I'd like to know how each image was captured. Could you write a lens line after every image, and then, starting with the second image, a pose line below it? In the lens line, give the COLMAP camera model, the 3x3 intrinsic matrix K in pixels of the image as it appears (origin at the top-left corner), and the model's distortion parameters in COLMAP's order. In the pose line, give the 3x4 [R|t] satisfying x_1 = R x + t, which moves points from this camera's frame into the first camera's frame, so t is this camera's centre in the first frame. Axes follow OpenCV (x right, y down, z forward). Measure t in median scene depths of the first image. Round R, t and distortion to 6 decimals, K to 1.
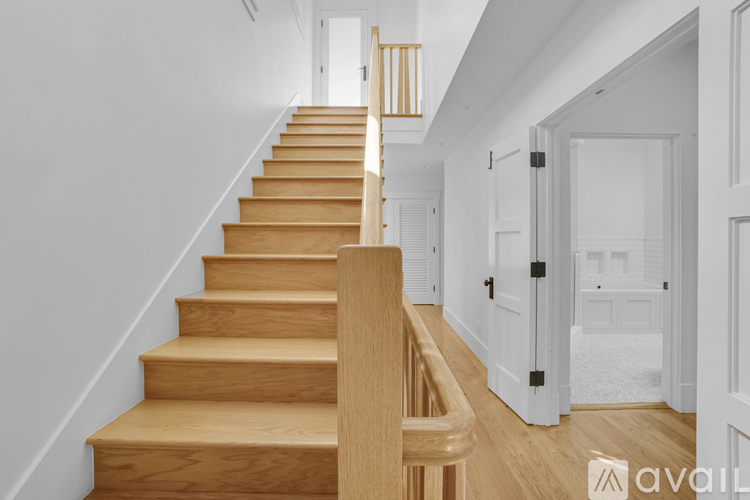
lens RADIAL K [[339.4, 0, 376.9], [0, 339.4, 242.5], [0, 0, 1]] dist [-0.028471, 0.003012]
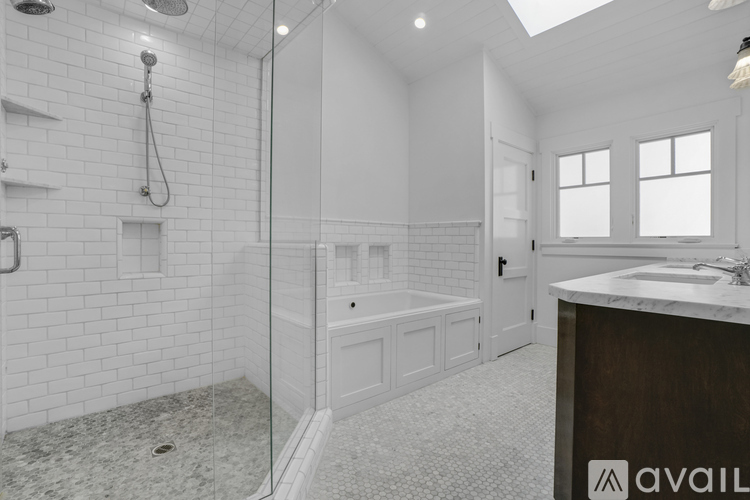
lens RADIAL K [[339.4, 0, 373.8], [0, 339.4, 245.7], [0, 0, 1]] dist [-0.028471, 0.003012]
pose [[0.763916, -0.001328, 0.645315, 0.306959], [0.001391, 0.999999, 0.000412, 0.030146], [-0.645315, 0.000583, 0.763917, 0.521151]]
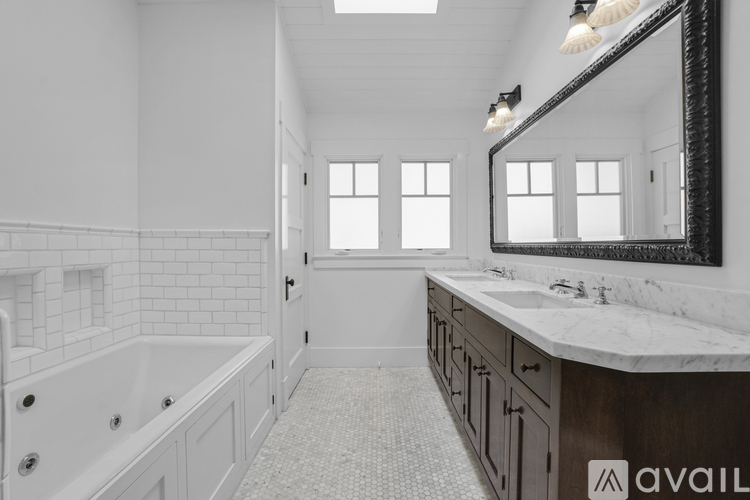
lens RADIAL K [[339.4, 0, 373.9], [0, 339.4, 250.0], [0, 0, 1]] dist [-0.028471, 0.003012]
pose [[0.005700, -0.011243, 0.999921, 0.388558], [0.013435, 0.999847, 0.011166, 0.010710], [-0.999893, 0.013371, 0.005850, 0.704723]]
